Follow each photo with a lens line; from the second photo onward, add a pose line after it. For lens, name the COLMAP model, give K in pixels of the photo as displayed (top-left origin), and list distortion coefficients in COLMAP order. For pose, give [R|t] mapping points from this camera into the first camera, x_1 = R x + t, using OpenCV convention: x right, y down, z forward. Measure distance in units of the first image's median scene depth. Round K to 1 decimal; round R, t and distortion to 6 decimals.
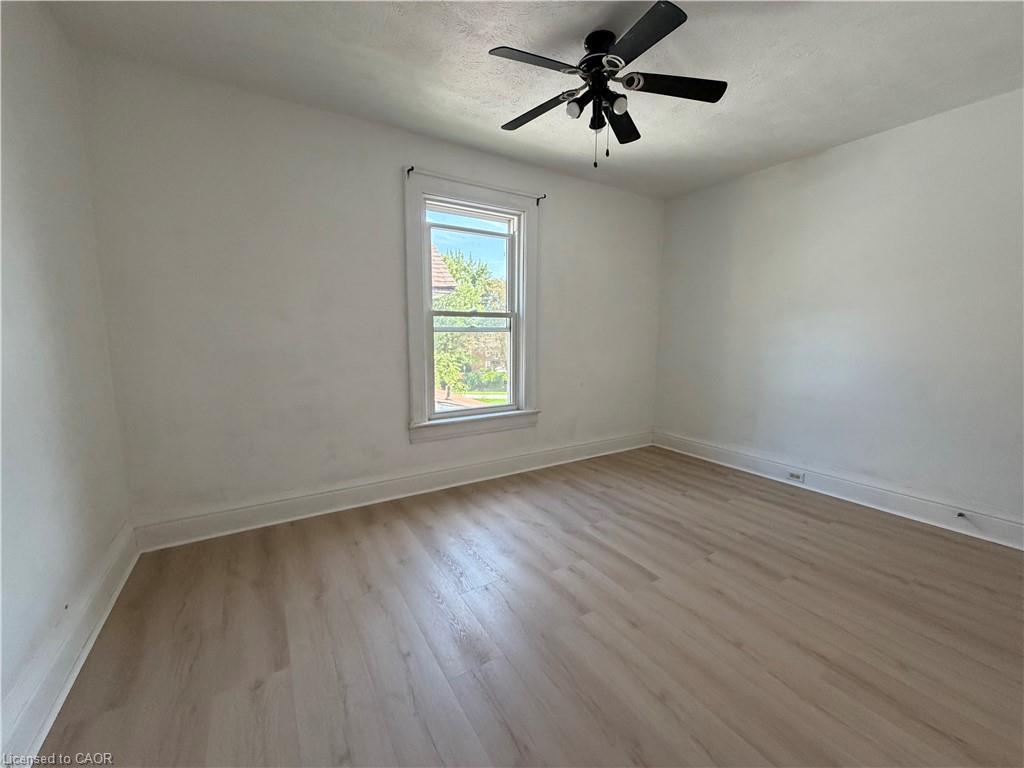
lens RADIAL K [[407.5, 0, 511.2], [0, 407.5, 381.5], [0, 0, 1]] dist [0.001042, 0.000476]
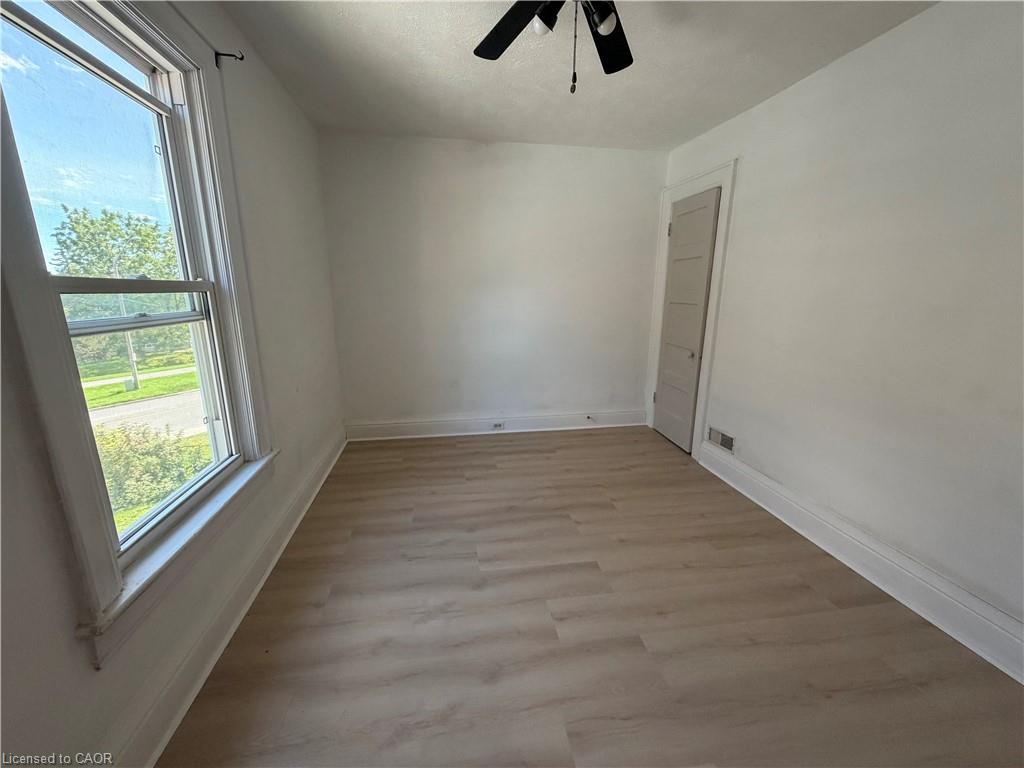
lens RADIAL K [[407.5, 0, 508.2], [0, 407.5, 382.8], [0, 0, 1]] dist [0.001042, 0.000476]
pose [[0.388836, -0.207034, 0.897743, -0.362886], [0.112135, 0.977815, 0.176931, -0.105836], [-0.914457, 0.031872, 0.403426, 0.524404]]
